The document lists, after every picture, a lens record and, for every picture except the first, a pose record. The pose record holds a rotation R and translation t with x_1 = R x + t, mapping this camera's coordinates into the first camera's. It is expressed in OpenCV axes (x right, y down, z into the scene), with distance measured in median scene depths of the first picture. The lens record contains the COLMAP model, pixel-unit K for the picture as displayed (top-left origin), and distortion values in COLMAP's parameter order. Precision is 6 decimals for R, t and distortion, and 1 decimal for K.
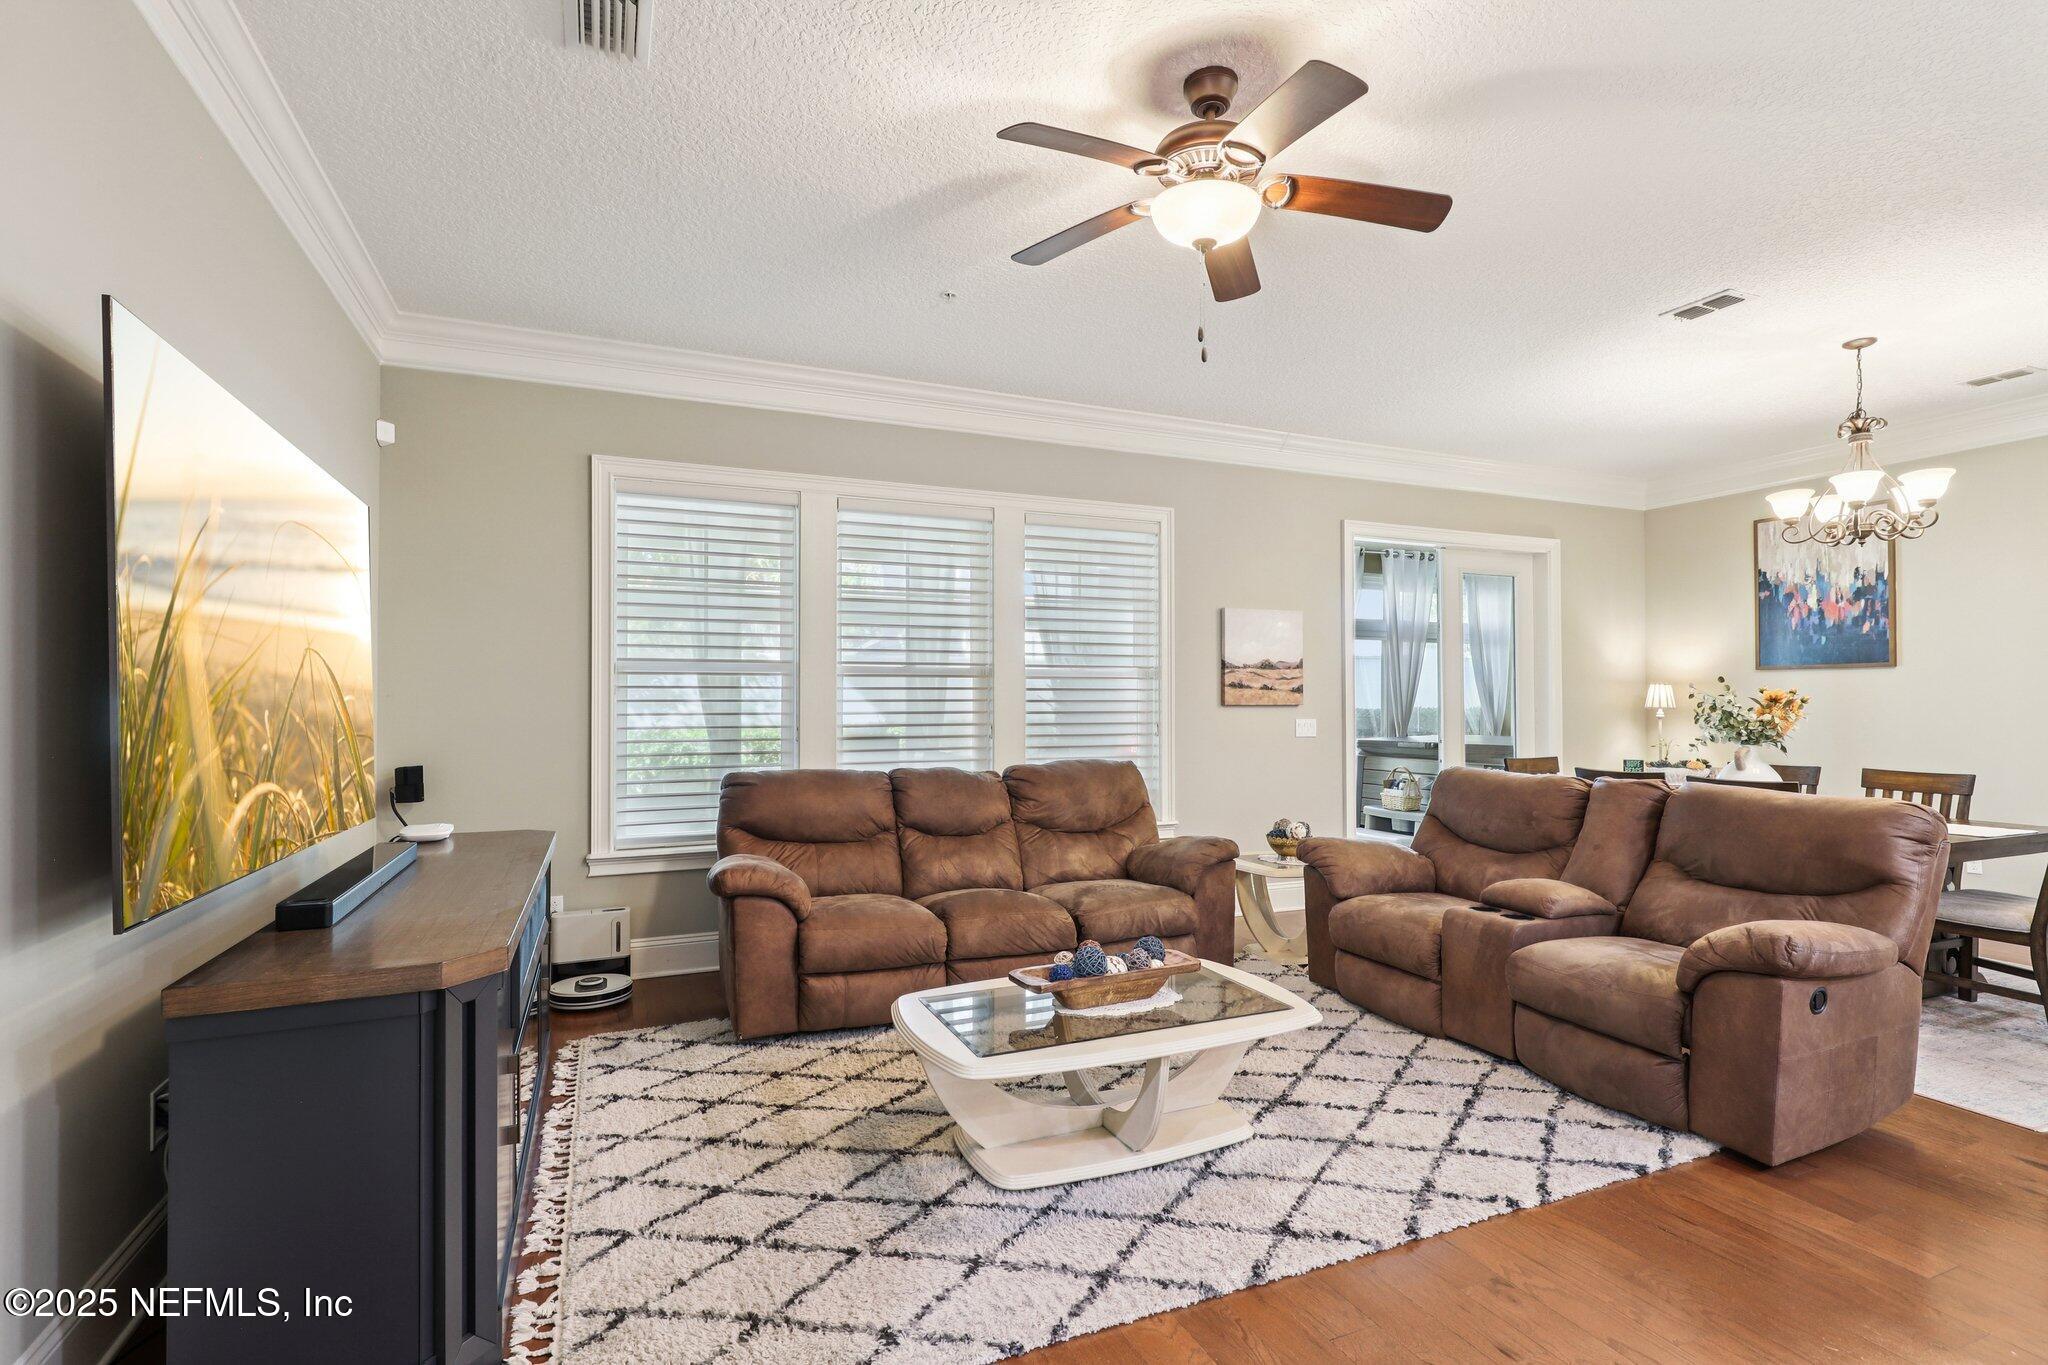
lens RADIAL K [[967.9, 0, 1031.8], [0, 967.9, 691.6], [0, 0, 1]] dist [0.005117, -0.001431]
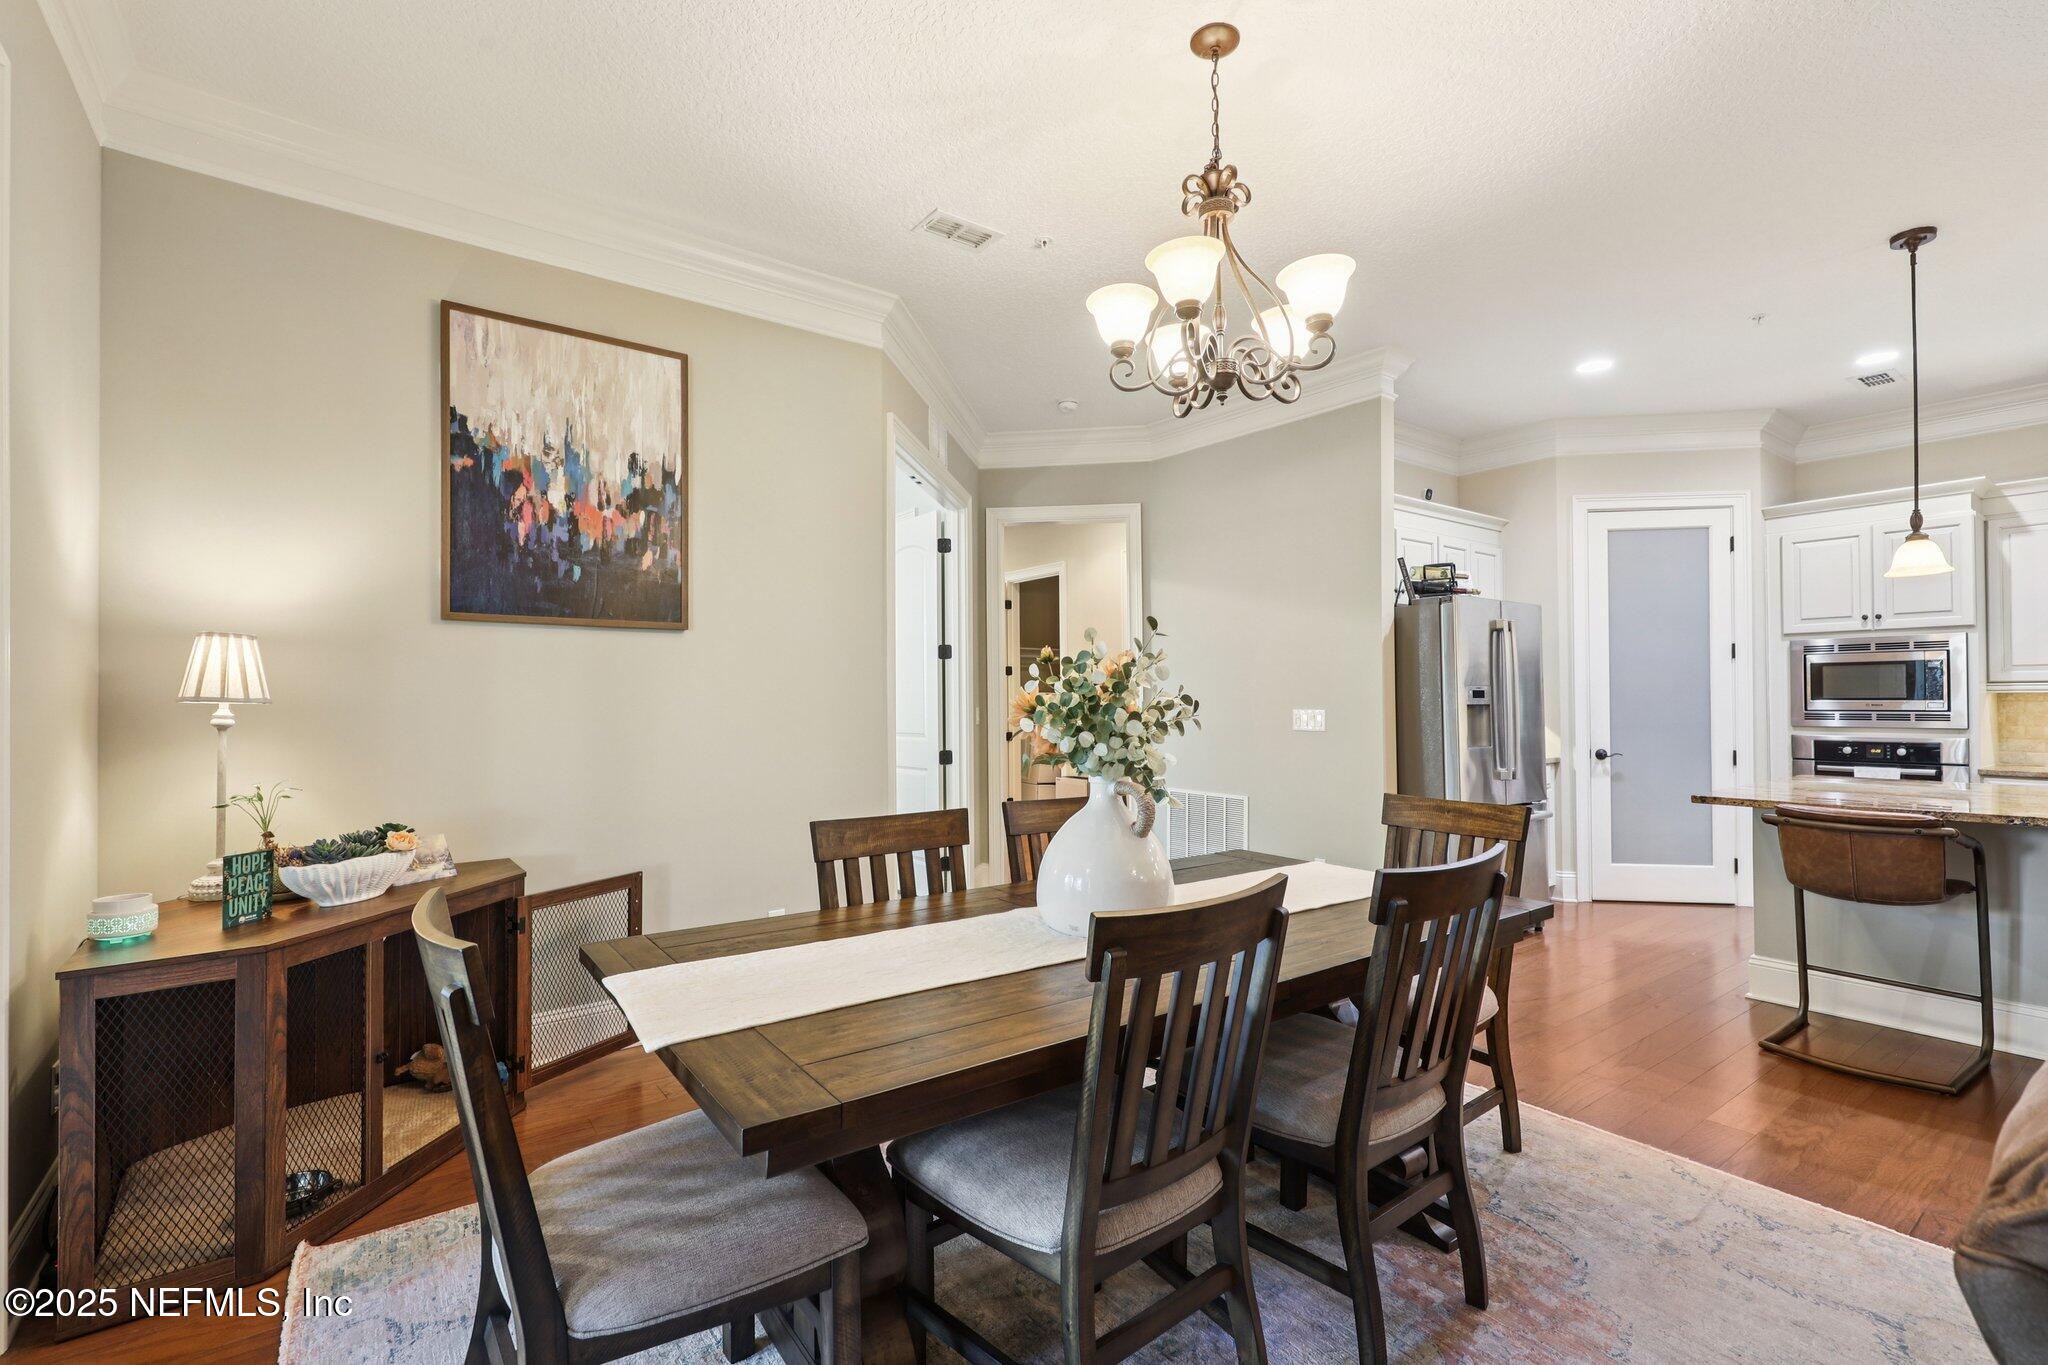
lens RADIAL K [[935.6, 0, 1029.0], [0, 935.6, 689.5], [0, 0, 1]] dist [0.003086, 0.000347]
pose [[-0.223697, 0.014454, 0.974551, 0.265447], [-0.010630, 0.999794, -0.017269, 0.018493], [-0.974601, -0.014223, -0.223498, 0.905641]]
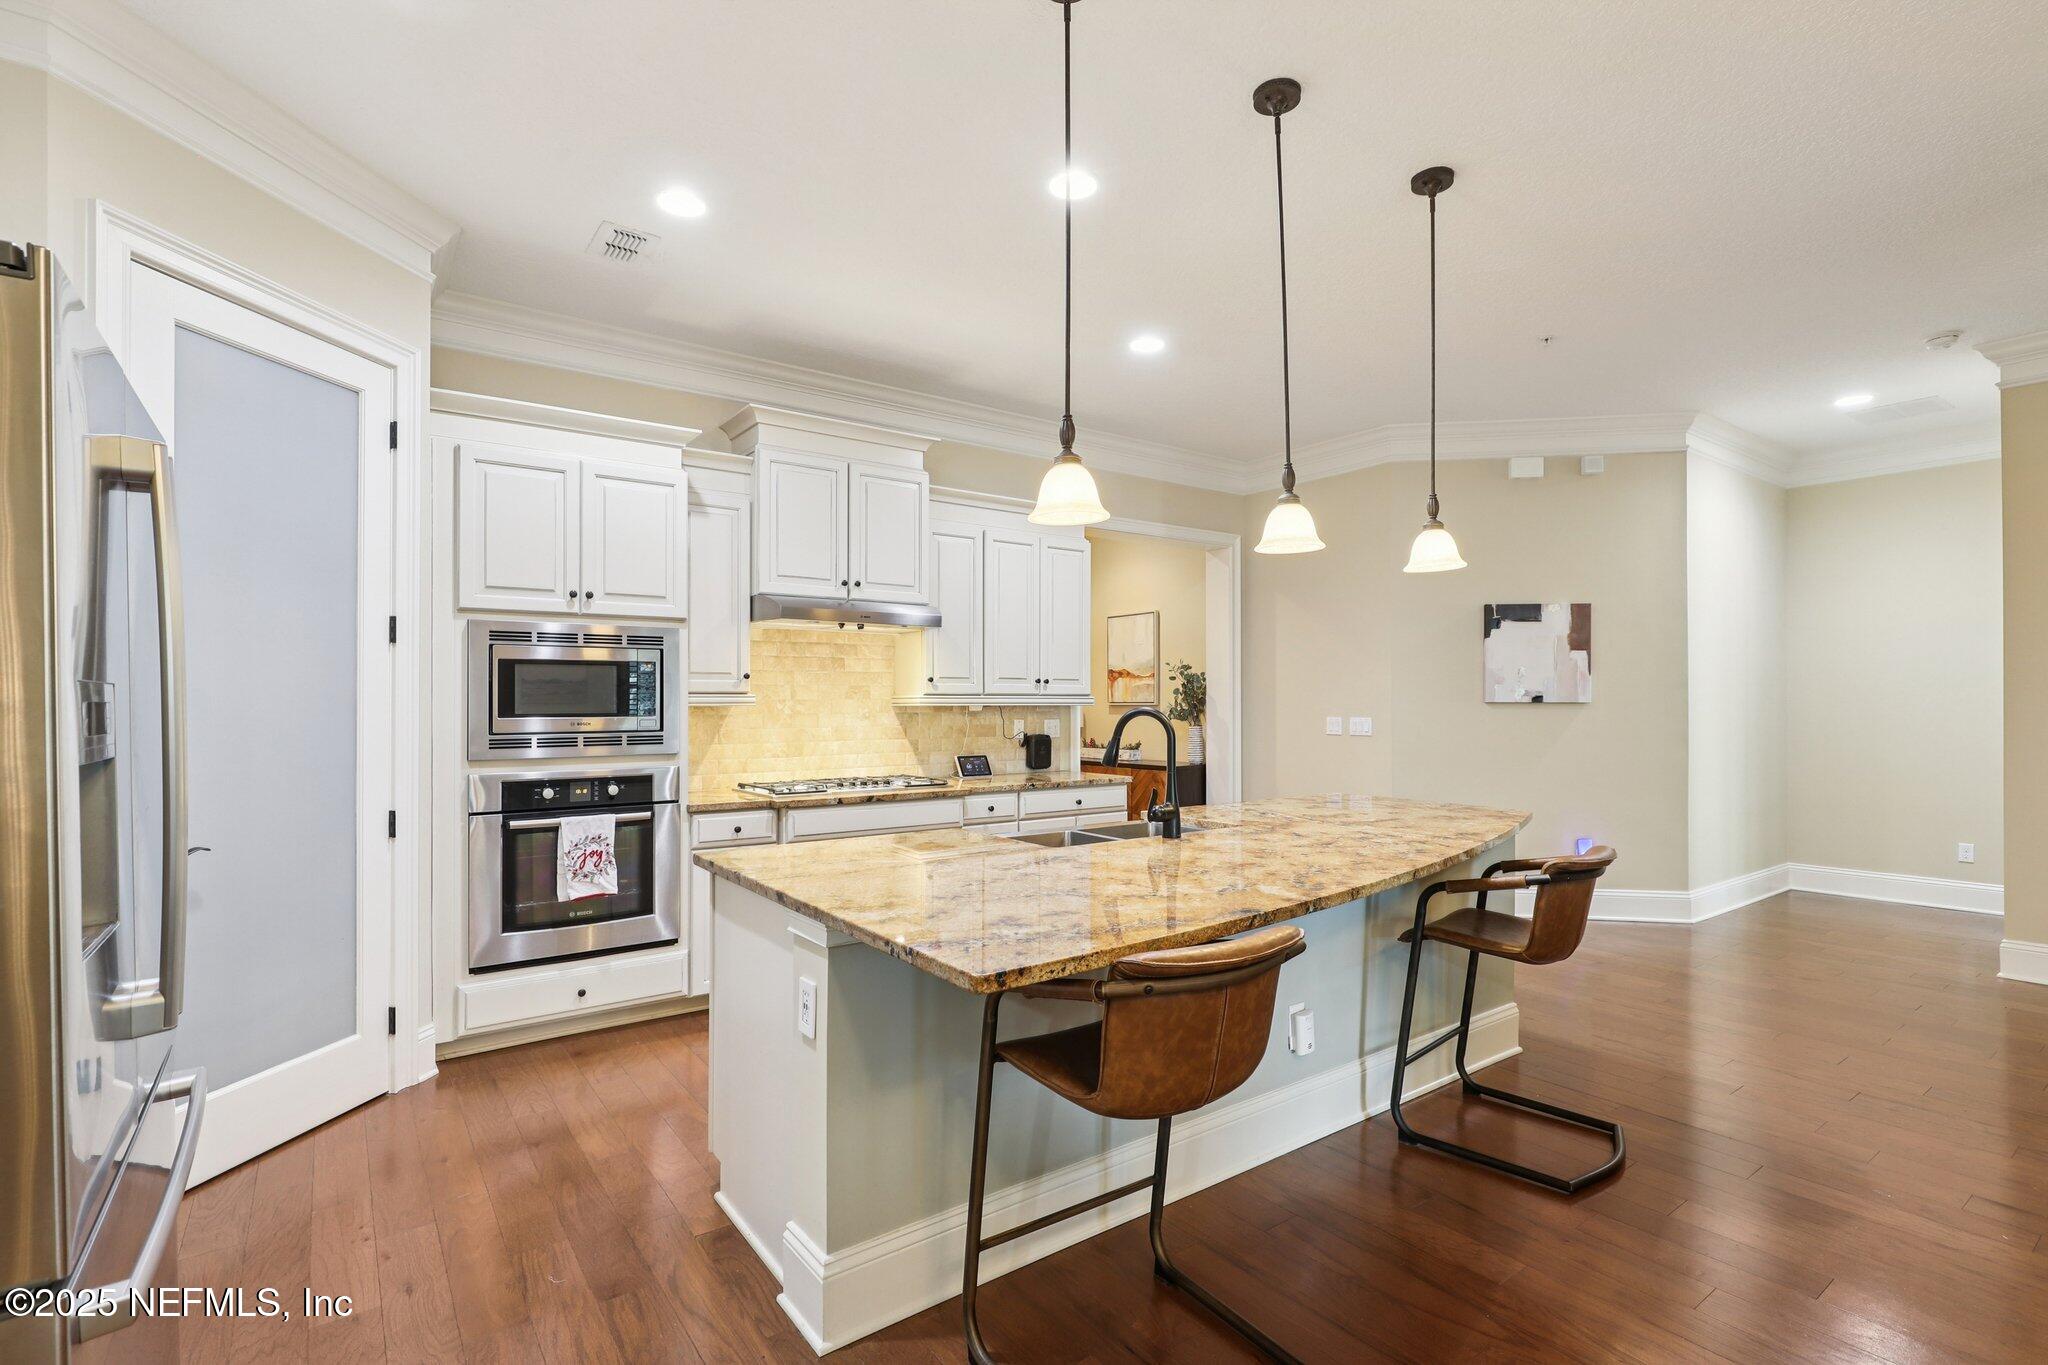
lens RADIAL K [[967.9, 0, 1039.3], [0, 967.9, 689.7], [0, 0, 1]] dist [0.005117, -0.001431]
pose [[-0.973424, 0.000181, -0.229009, 0.796439], [0.005671, 0.999712, -0.023317, 0.003876], [0.228938, -0.023996, -0.973145, 0.611315]]
